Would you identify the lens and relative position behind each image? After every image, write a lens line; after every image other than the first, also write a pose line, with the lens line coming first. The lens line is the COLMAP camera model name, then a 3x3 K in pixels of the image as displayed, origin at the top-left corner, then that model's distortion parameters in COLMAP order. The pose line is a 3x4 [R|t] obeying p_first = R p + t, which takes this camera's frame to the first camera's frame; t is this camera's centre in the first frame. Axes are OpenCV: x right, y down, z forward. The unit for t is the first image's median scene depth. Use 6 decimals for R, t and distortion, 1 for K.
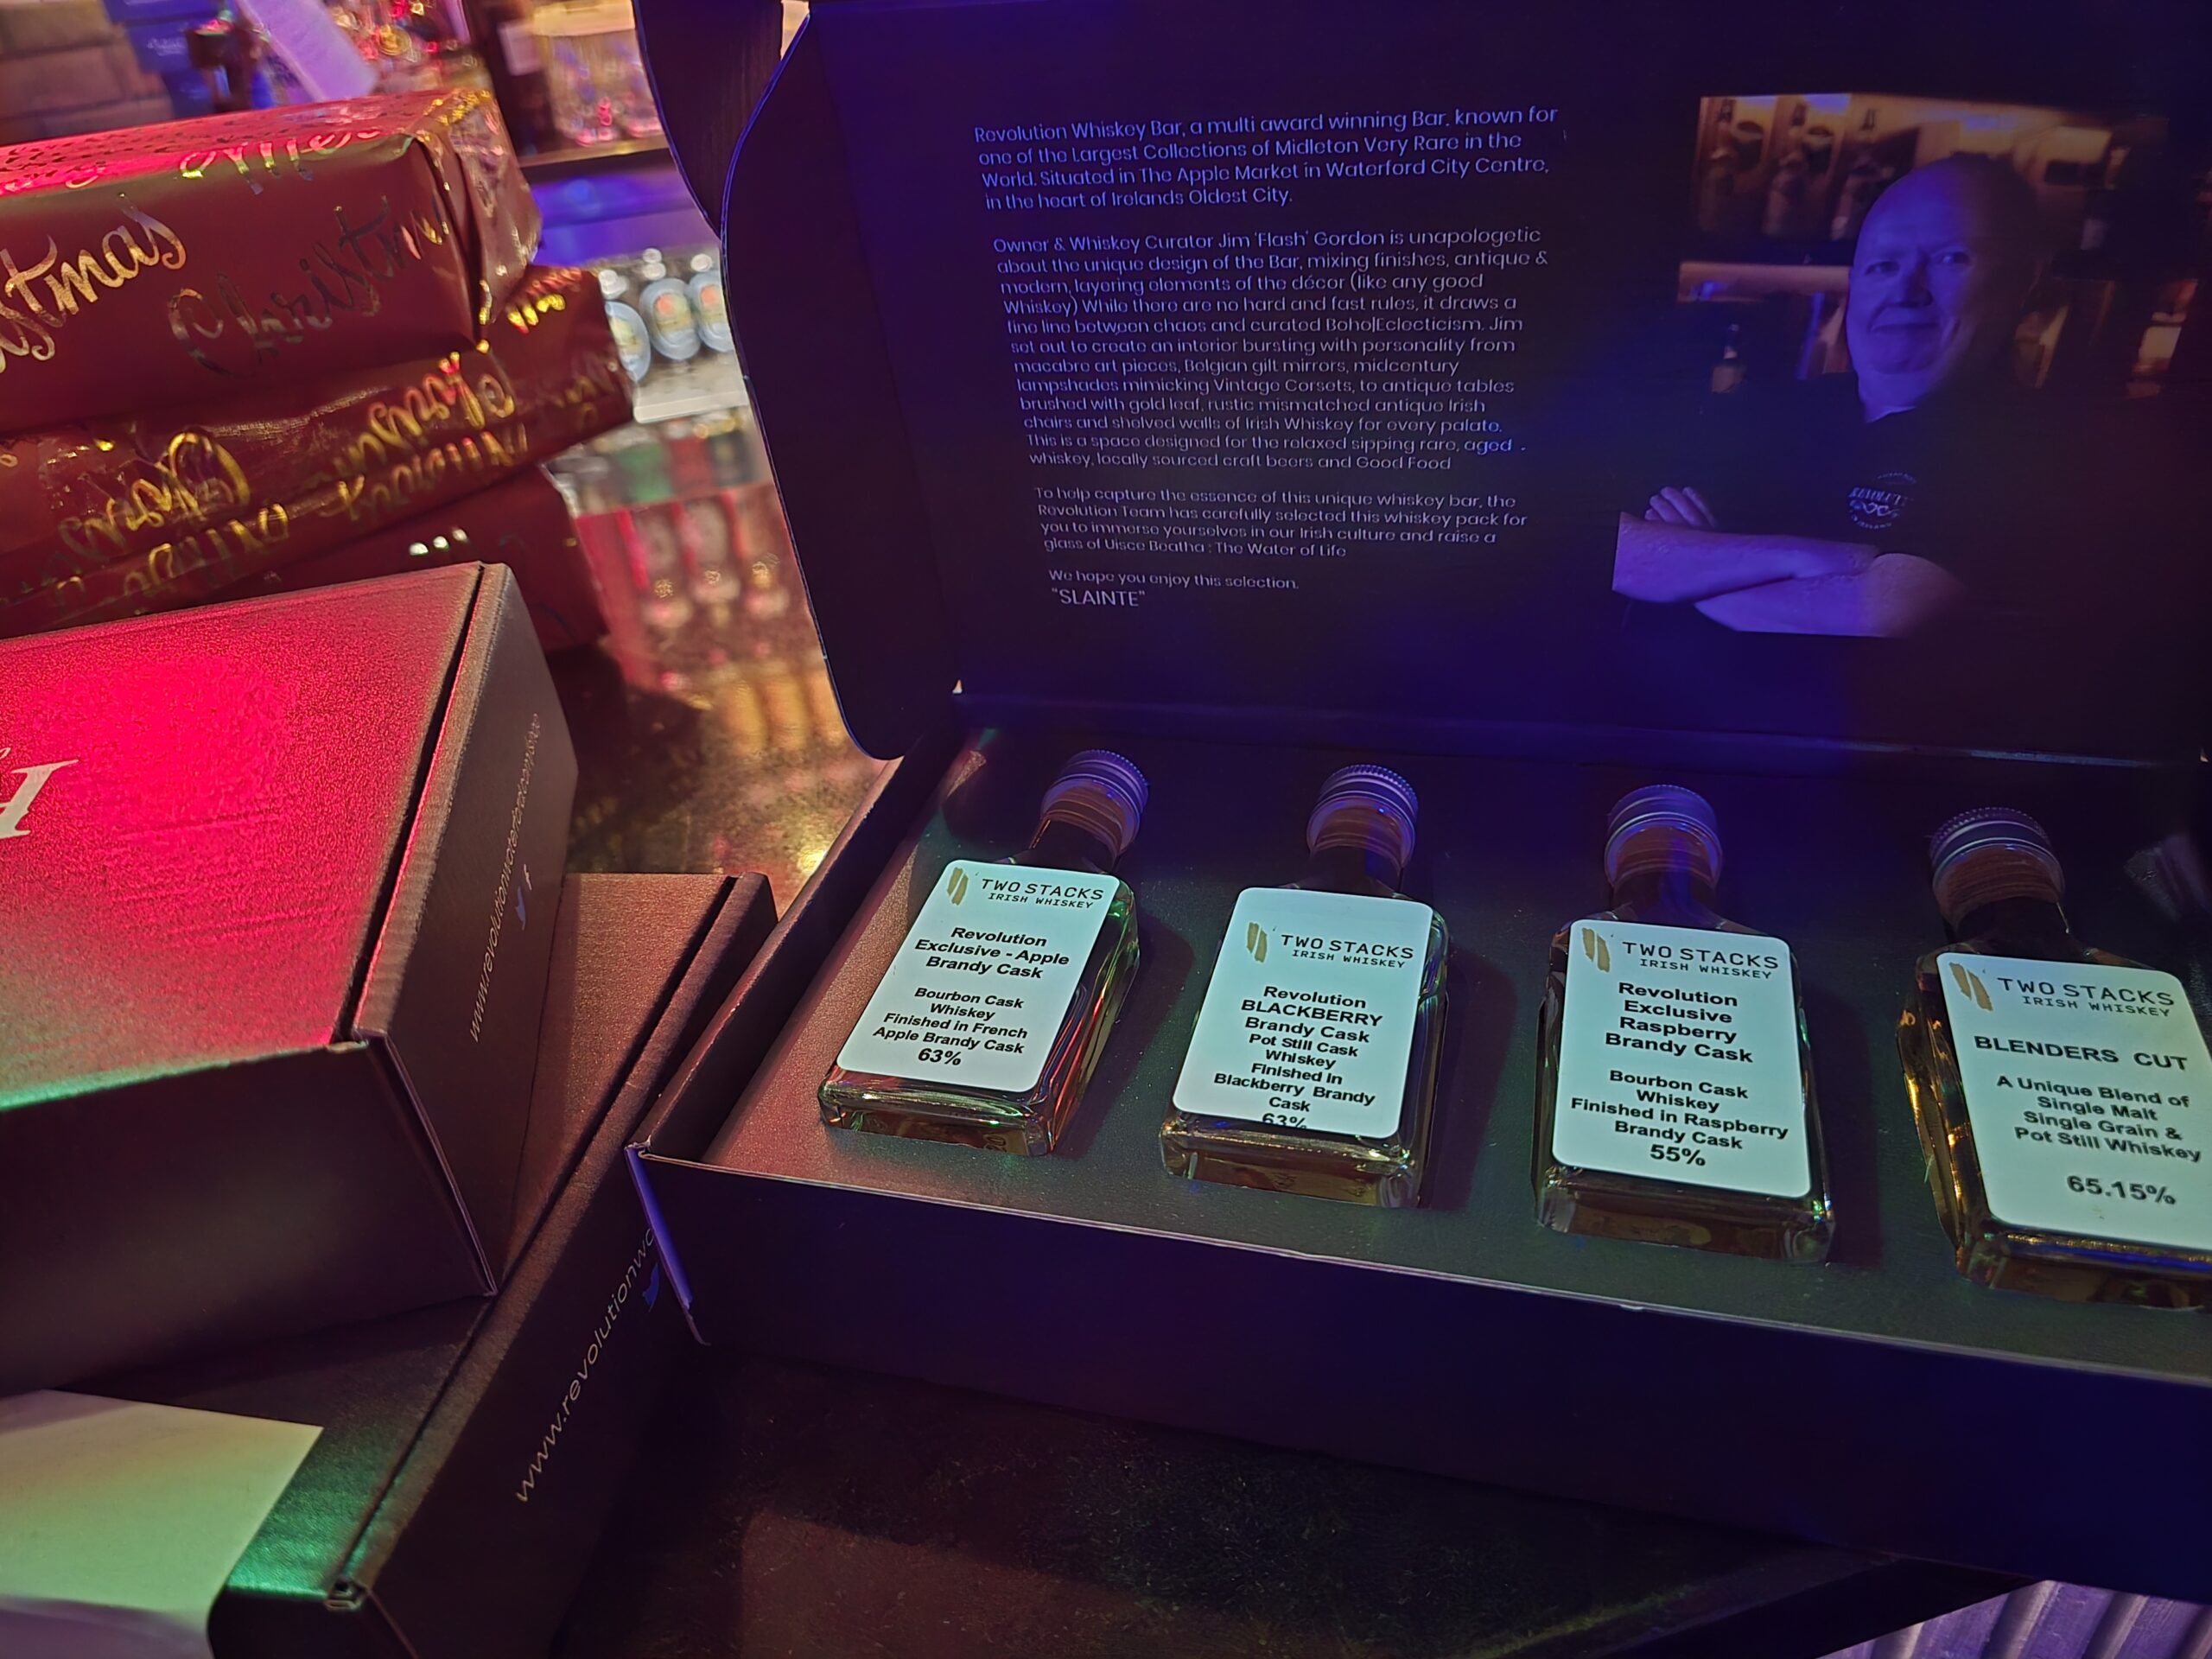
lens RADIAL K [[1567.5, 0, 1119.5], [0, 1567.5, 817.4], [0, 0, 1]] dist [0.034998, -0.057915]
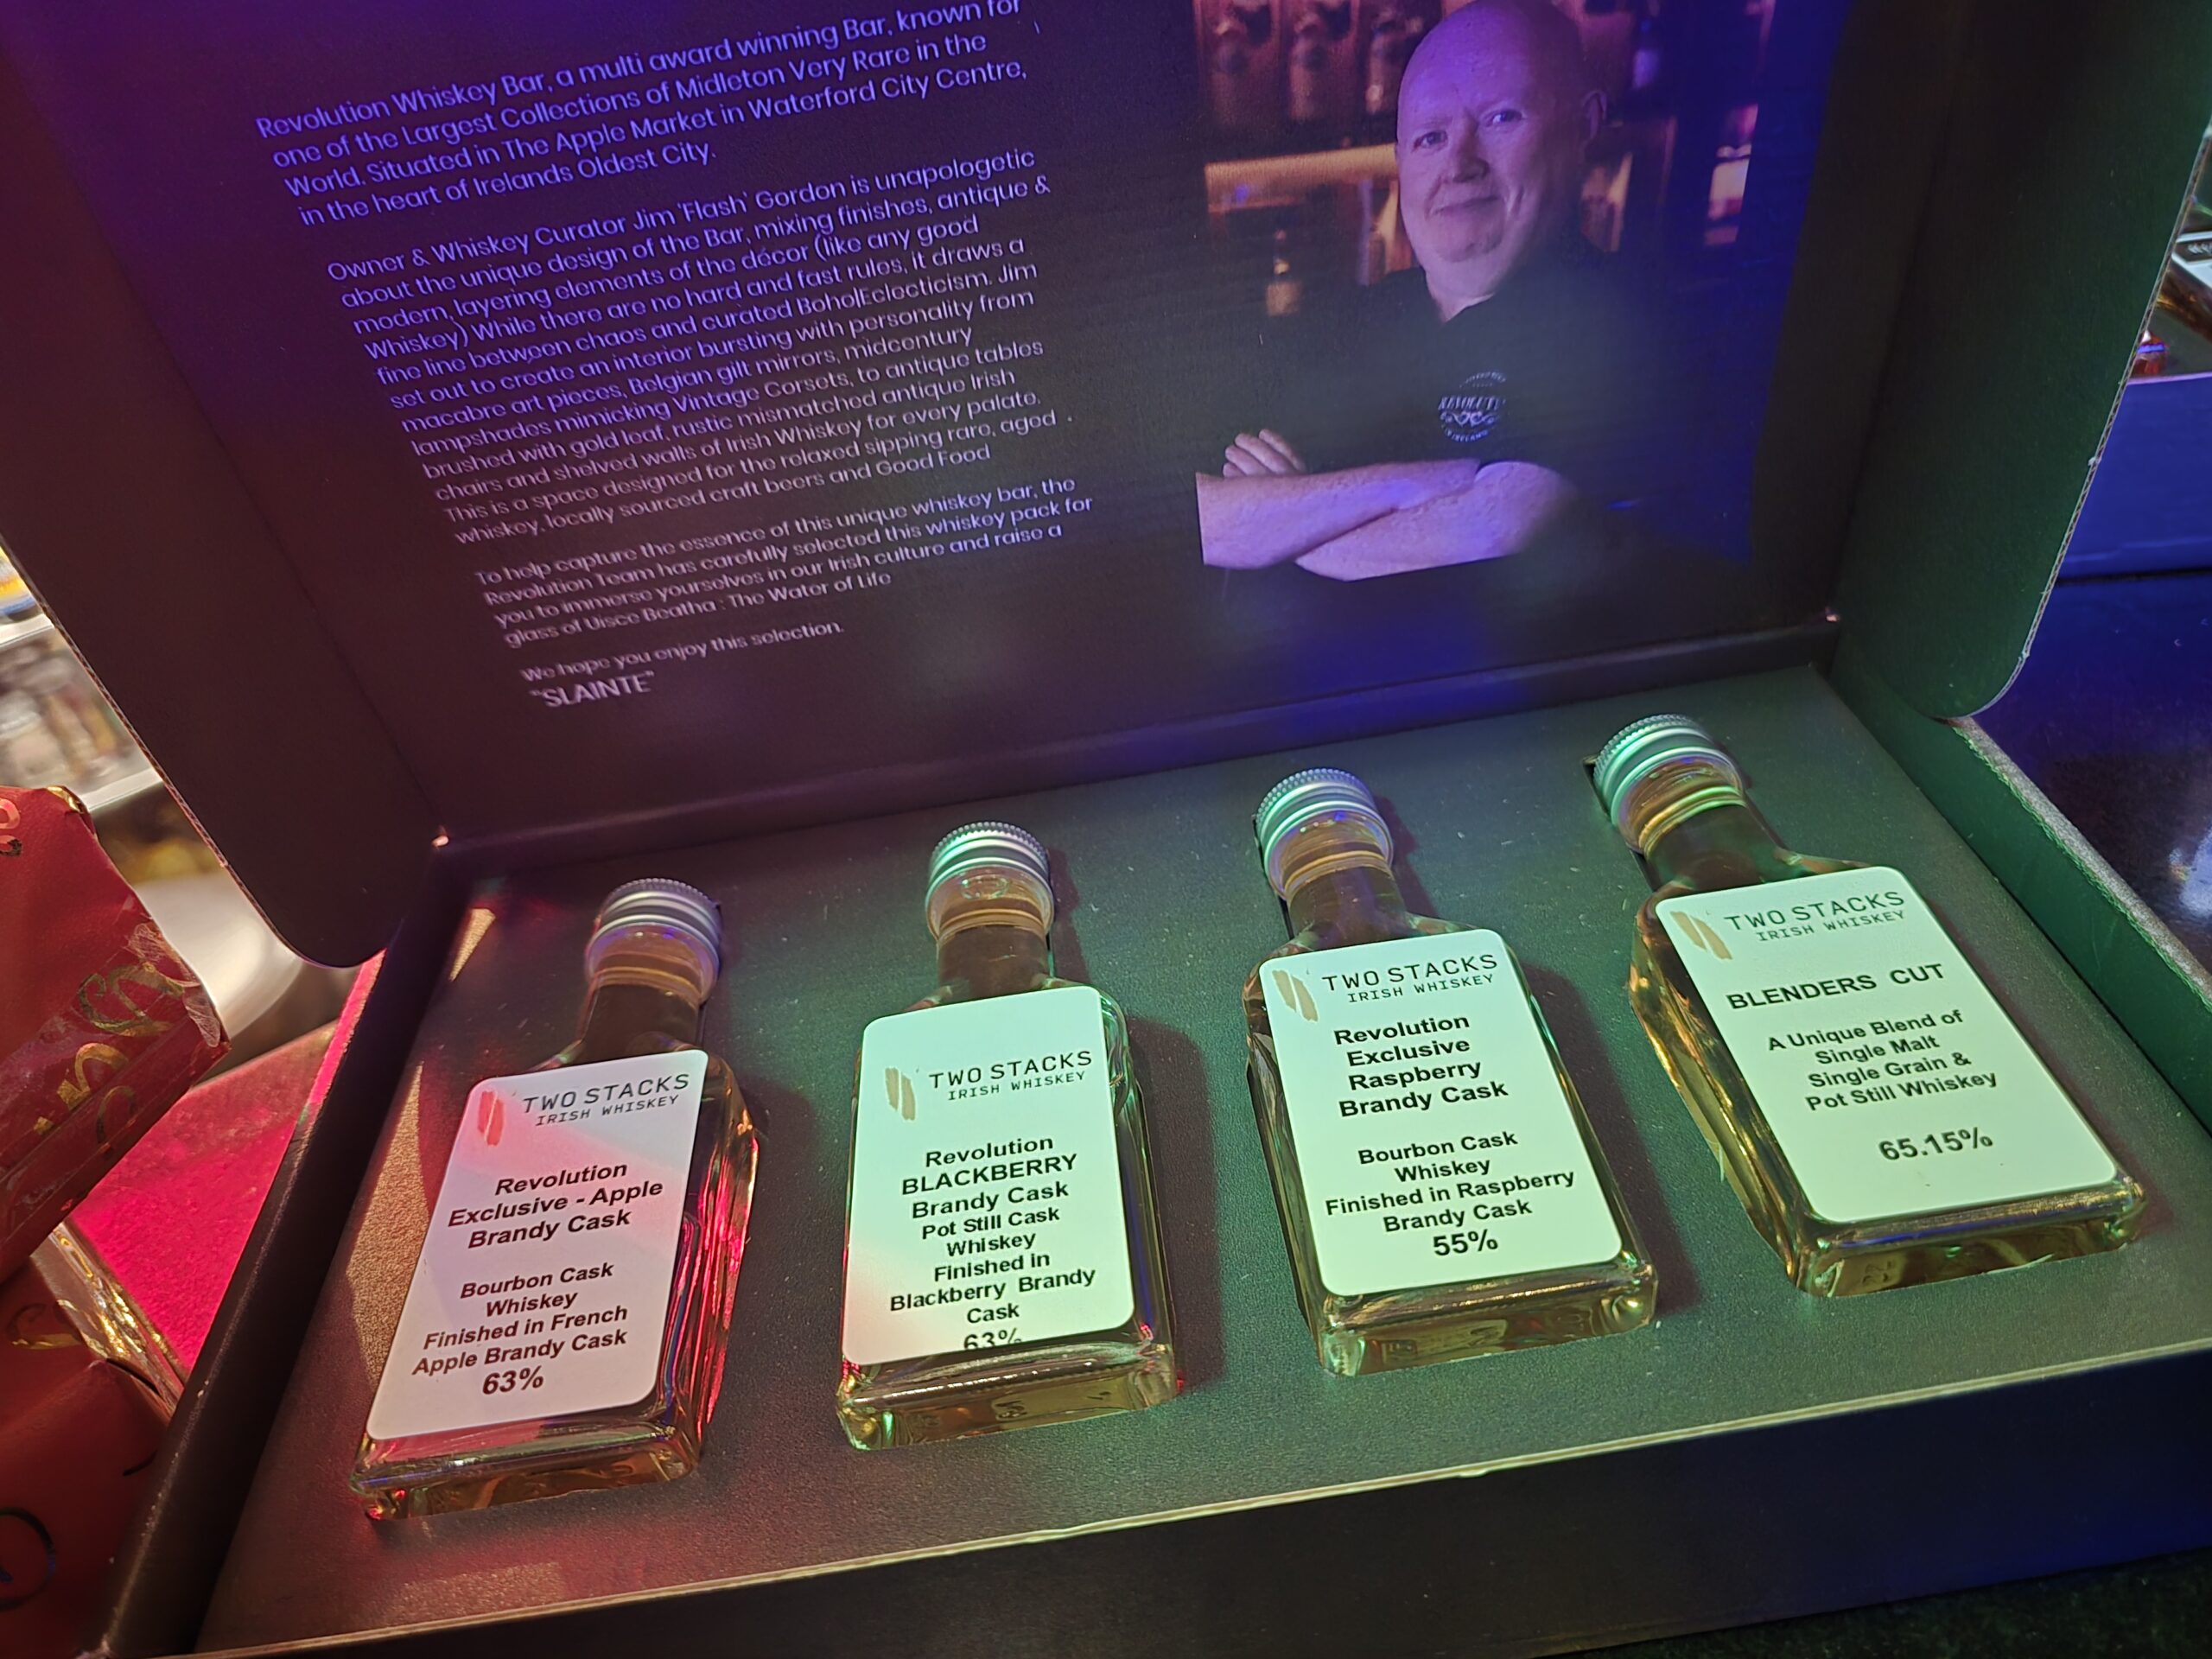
lens RADIAL K [[1603.6, 0, 1109.1], [0, 1603.6, 823.2], [0, 0, 1]] dist [0.056659, -0.128778]
pose [[0.942448, -0.233645, 0.239170, 0.026124], [0.230336, 0.972200, 0.042103, -0.063424], [-0.242358, 0.015410, 0.970064, 0.192678]]
